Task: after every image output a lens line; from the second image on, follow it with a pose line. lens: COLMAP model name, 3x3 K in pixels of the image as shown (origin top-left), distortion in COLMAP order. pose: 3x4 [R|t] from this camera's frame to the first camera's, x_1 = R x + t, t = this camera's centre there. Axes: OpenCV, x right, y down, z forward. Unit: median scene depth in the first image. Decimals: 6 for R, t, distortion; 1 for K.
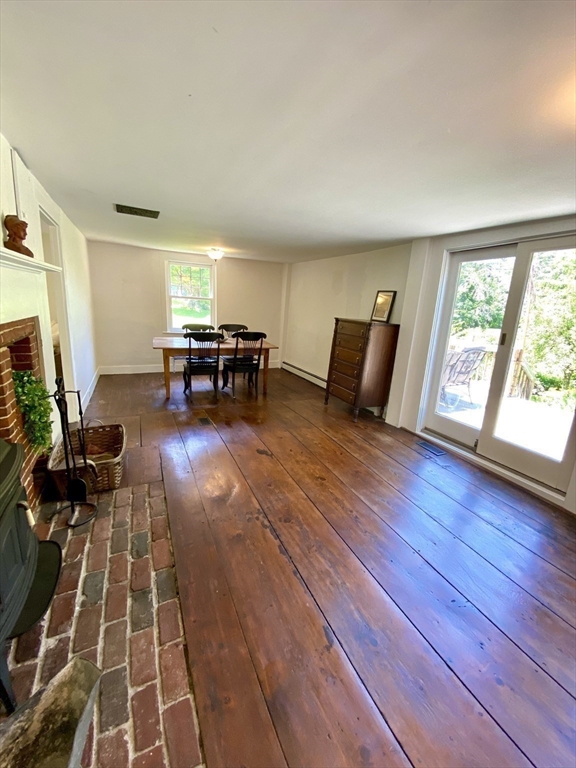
lens RADIAL K [[316.3, 0, 288.0], [0, 316.3, 384.0], [0, 0, 1]] dist [0.046558, -0.032897]
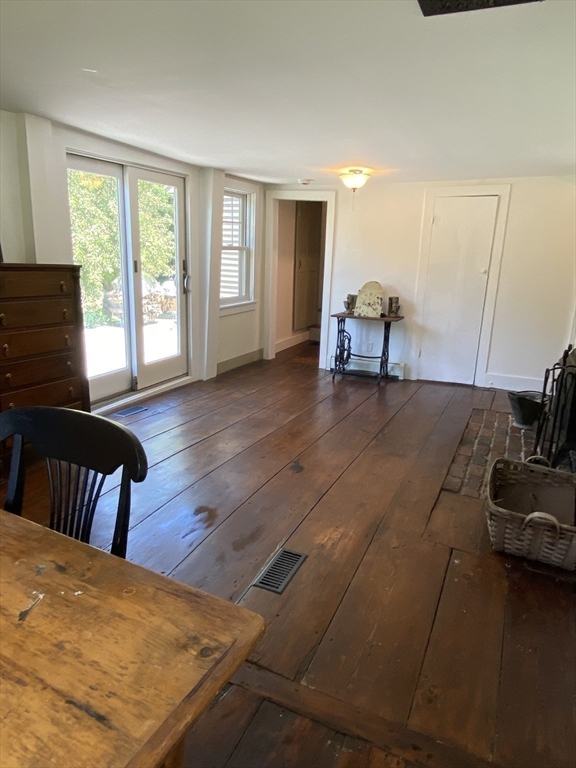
lens RADIAL K [[490.8, 0, 288.0], [0, 490.8, 384.0], [0, 0, 1]] dist [0.002172, 0.000379]
pose [[-0.629874, -0.283156, 0.723244, -0.840043], [0.114532, 0.887137, 0.447068, -0.454317], [-0.768207, 0.364431, -0.526354, 1.612007]]
